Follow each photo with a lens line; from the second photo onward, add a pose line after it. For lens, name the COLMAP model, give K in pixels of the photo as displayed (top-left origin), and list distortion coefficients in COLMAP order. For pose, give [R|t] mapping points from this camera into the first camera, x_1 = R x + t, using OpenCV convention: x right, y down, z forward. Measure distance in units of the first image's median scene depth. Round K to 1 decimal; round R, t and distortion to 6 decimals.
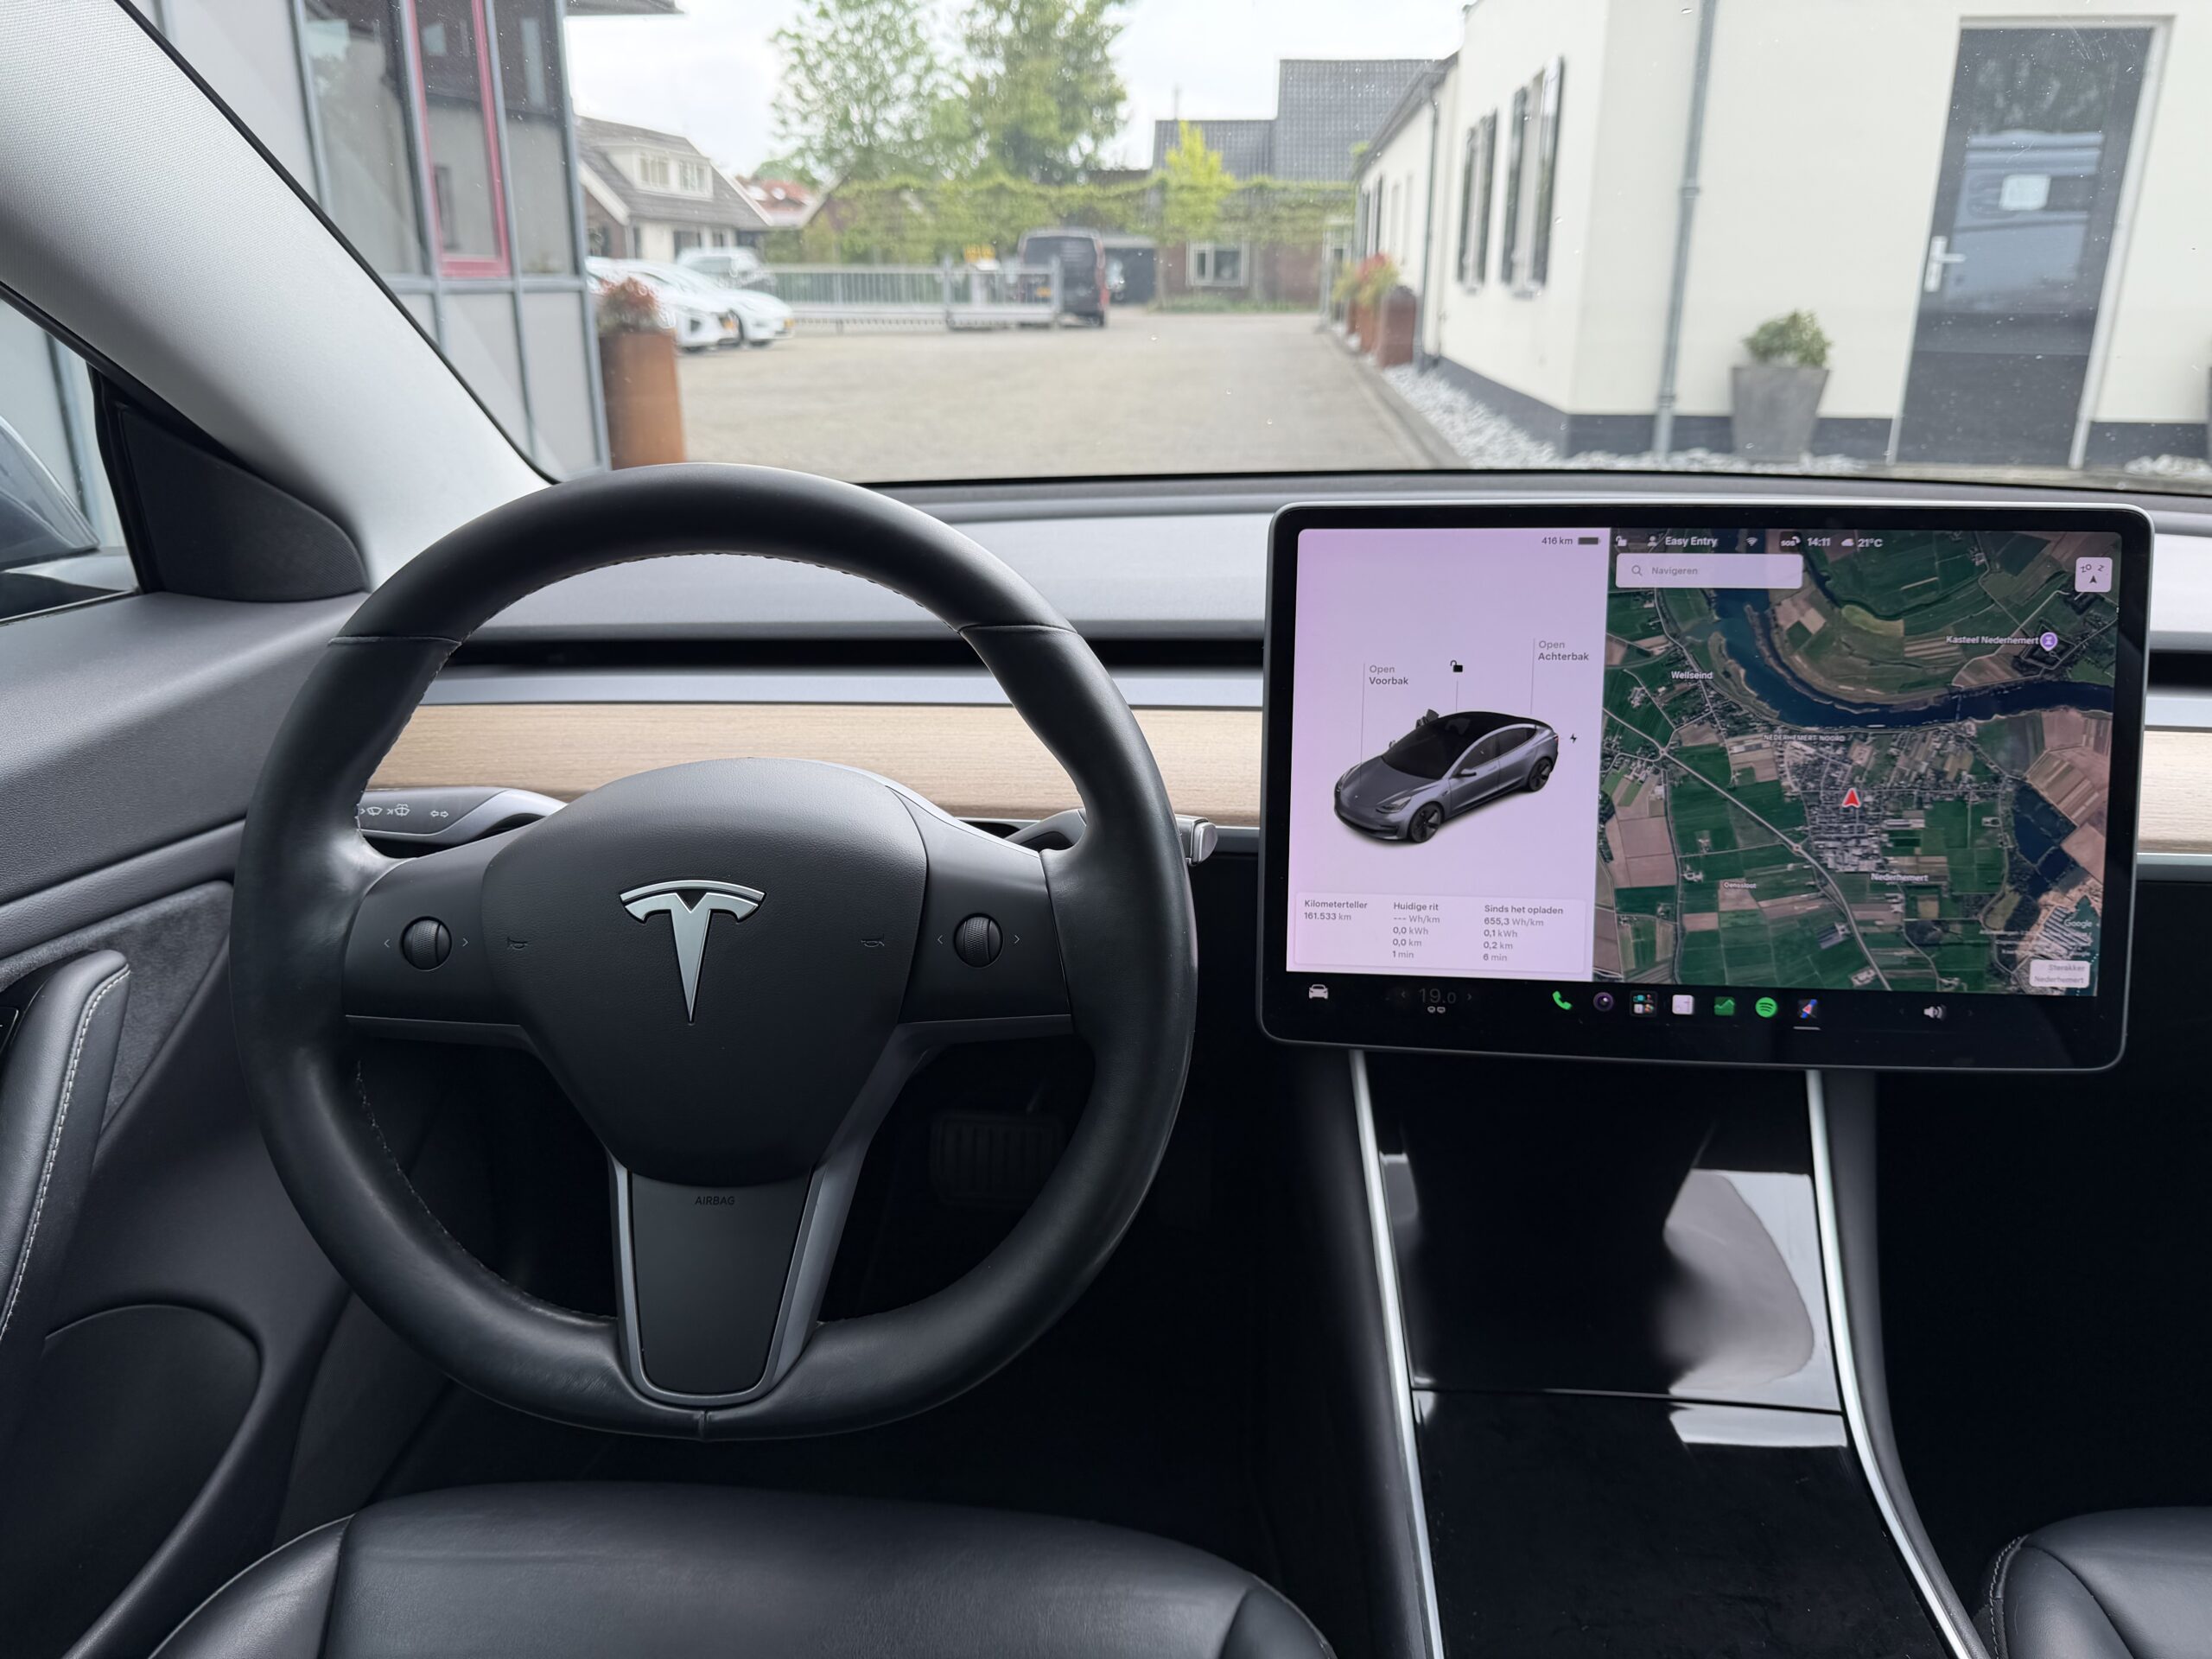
lens RADIAL K [[1596.7, 0, 1106.0], [0, 1596.7, 829.5], [0, 0, 1]] dist [0.083391, -0.181581]
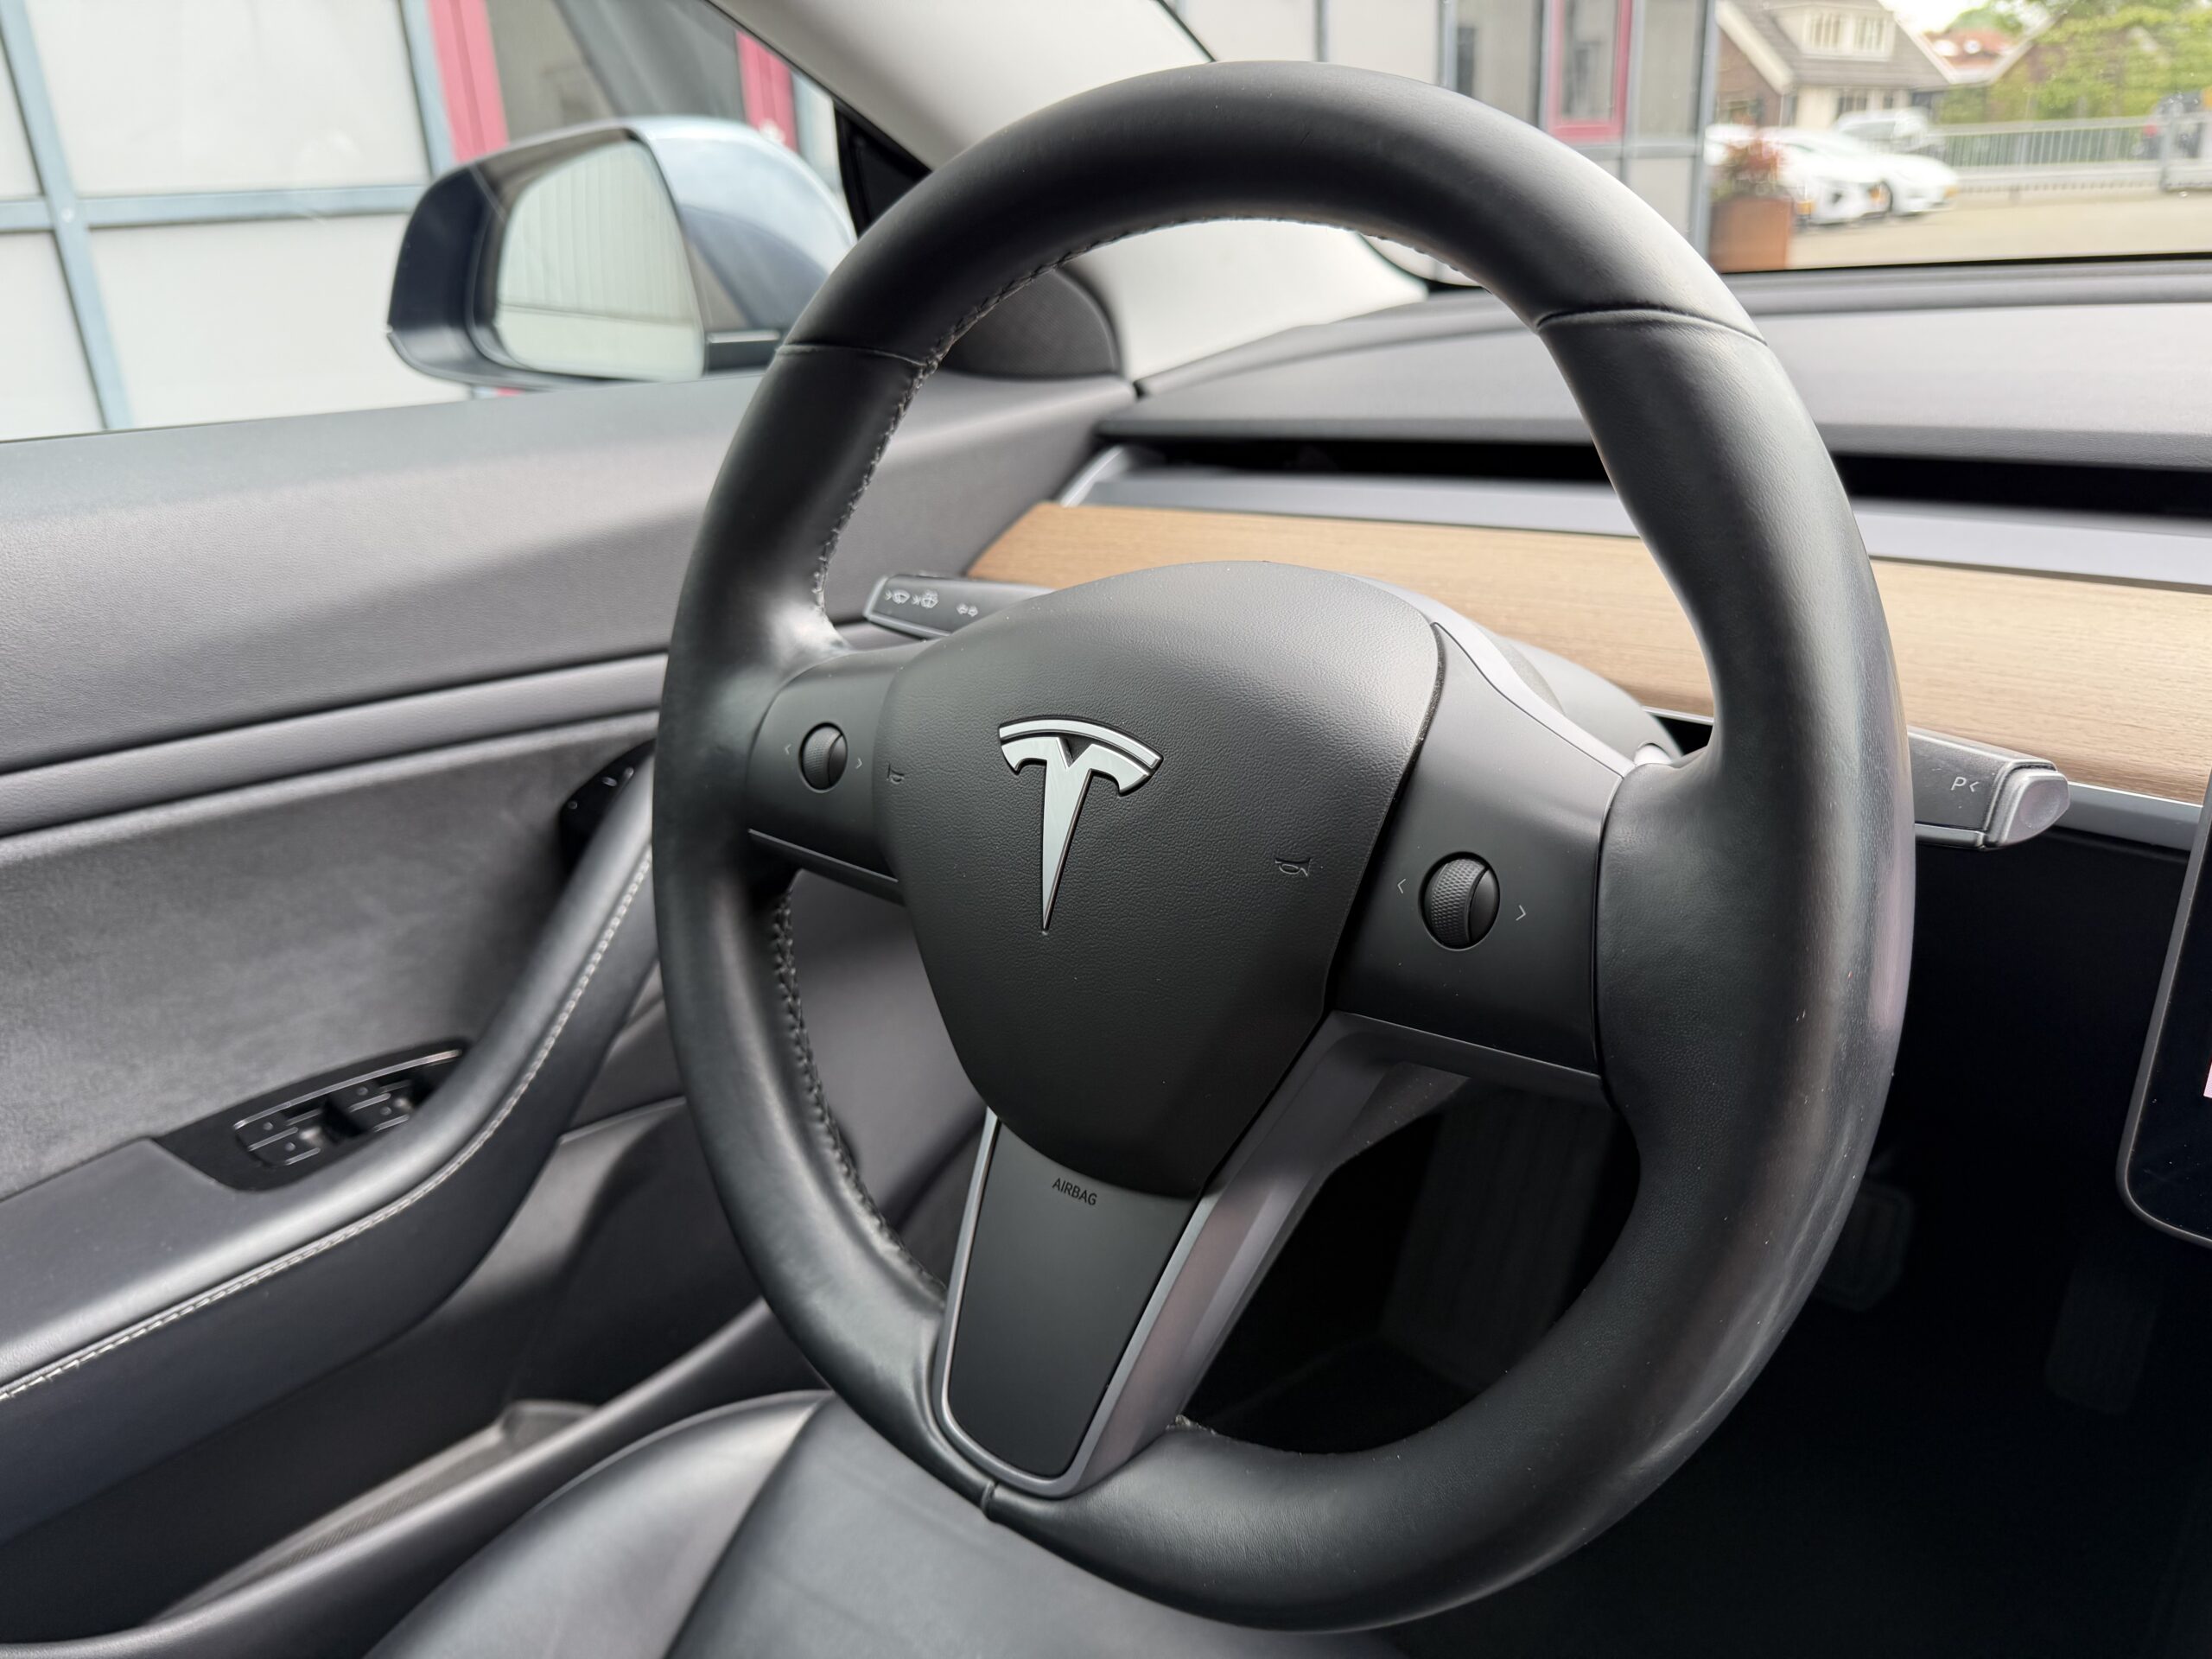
lens RADIAL K [[1610.9, 0, 1114.6], [0, 1610.9, 833.8], [0, 0, 1]] dist [-0.005738, -0.000707]
pose [[0.801693, 0.180983, -0.569678, 0.117672], [-0.142204, 0.983445, 0.112314, -0.000212], [0.580574, -0.009030, 0.814158, 0.371403]]
